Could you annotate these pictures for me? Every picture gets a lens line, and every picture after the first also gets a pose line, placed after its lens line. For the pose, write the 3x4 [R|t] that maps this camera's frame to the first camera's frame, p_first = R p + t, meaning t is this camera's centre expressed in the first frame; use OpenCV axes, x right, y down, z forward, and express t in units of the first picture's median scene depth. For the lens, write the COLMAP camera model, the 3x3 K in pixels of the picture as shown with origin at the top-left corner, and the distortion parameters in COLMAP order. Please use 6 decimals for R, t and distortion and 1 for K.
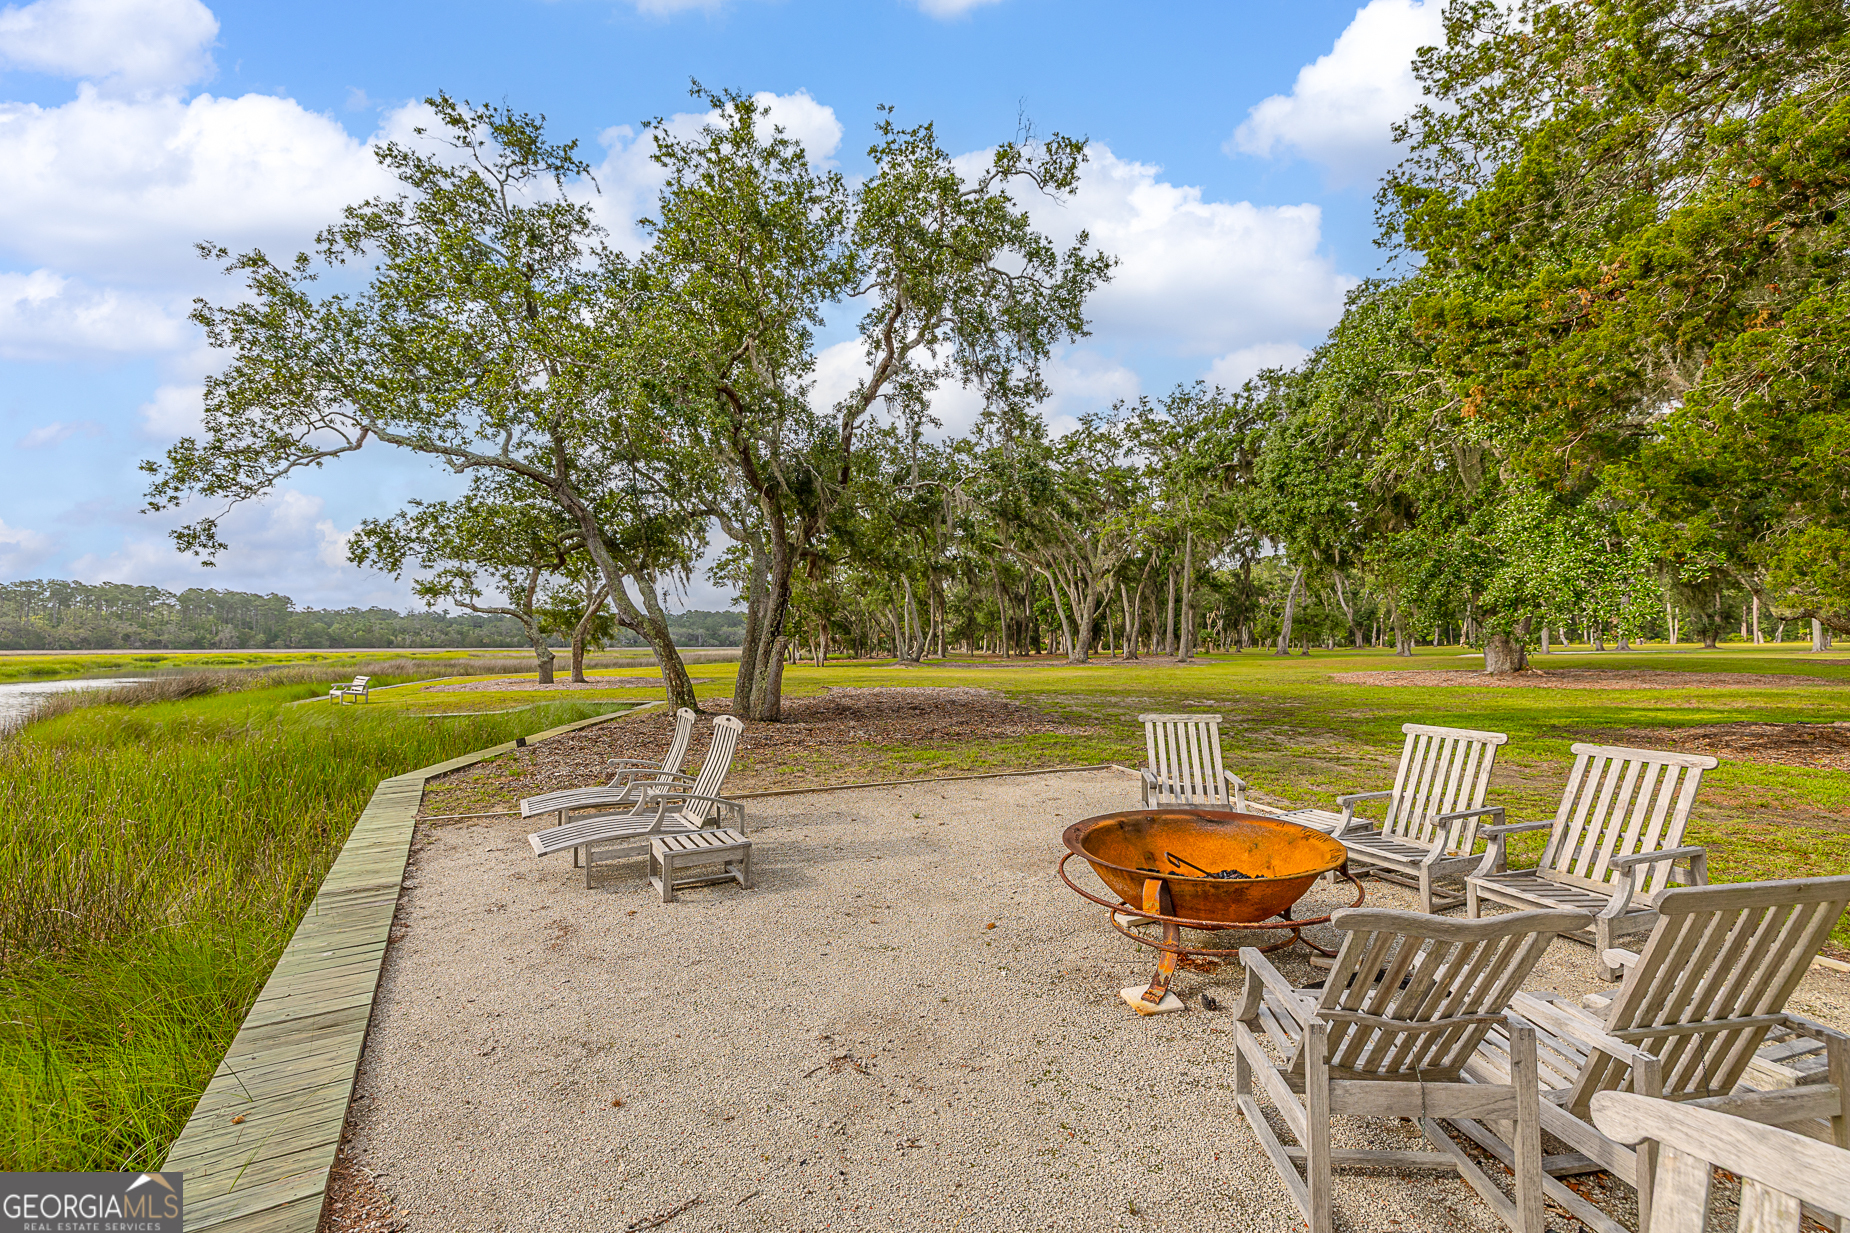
lens RADIAL K [[816.8, 0, 926.6], [0, 816.8, 640.6], [0, 0, 1]] dist [0.000538, 0.000018]
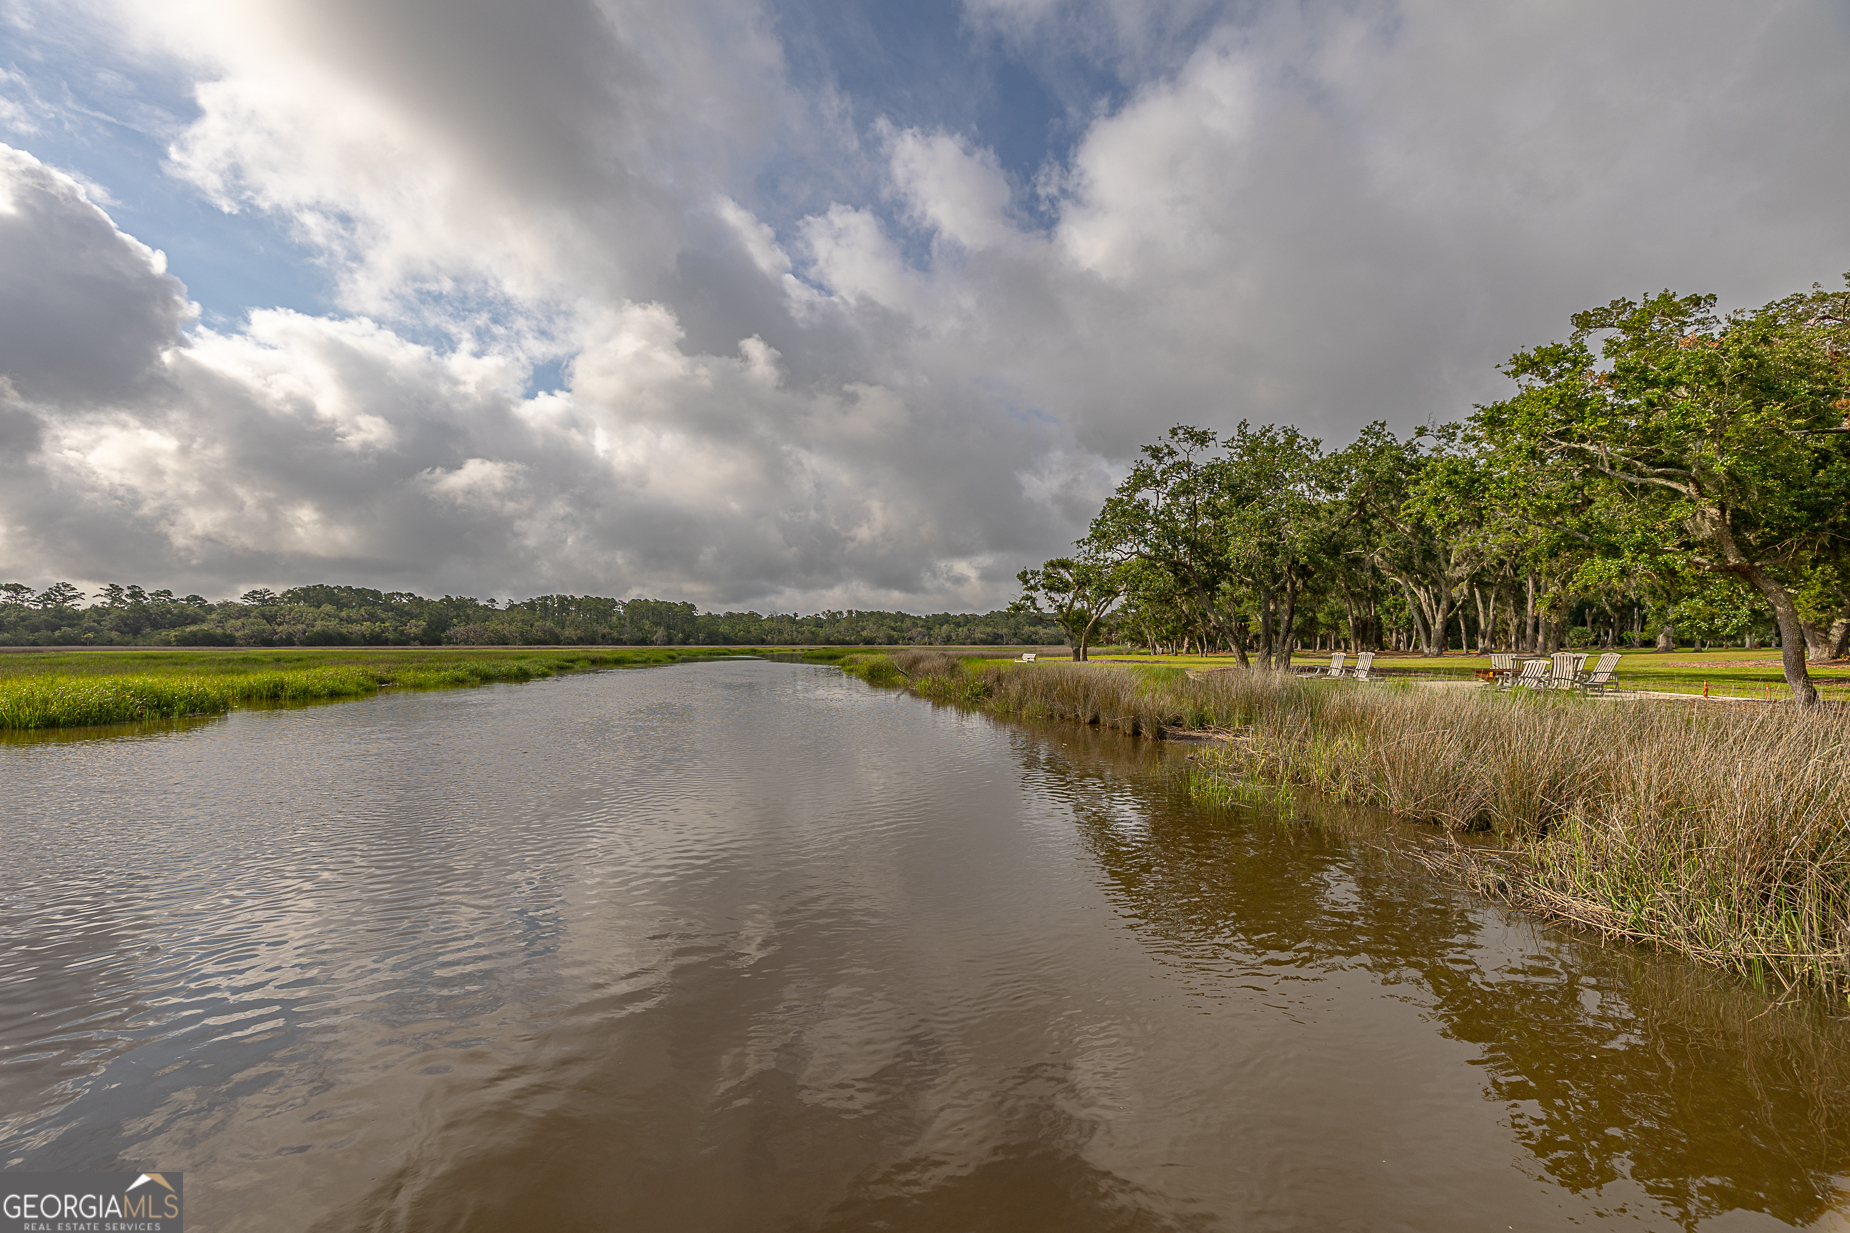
lens RADIAL K [[793.6, 0, 917.6], [0, 793.6, 618.4], [0, 0, 1]] dist [0.000480, 0.000178]
pose [[0.929864, -0.008700, -0.367801, -0.092618], [-0.001069, 0.999652, -0.026348, 0.003368], [0.367902, 0.024893, 0.929531, -0.373914]]
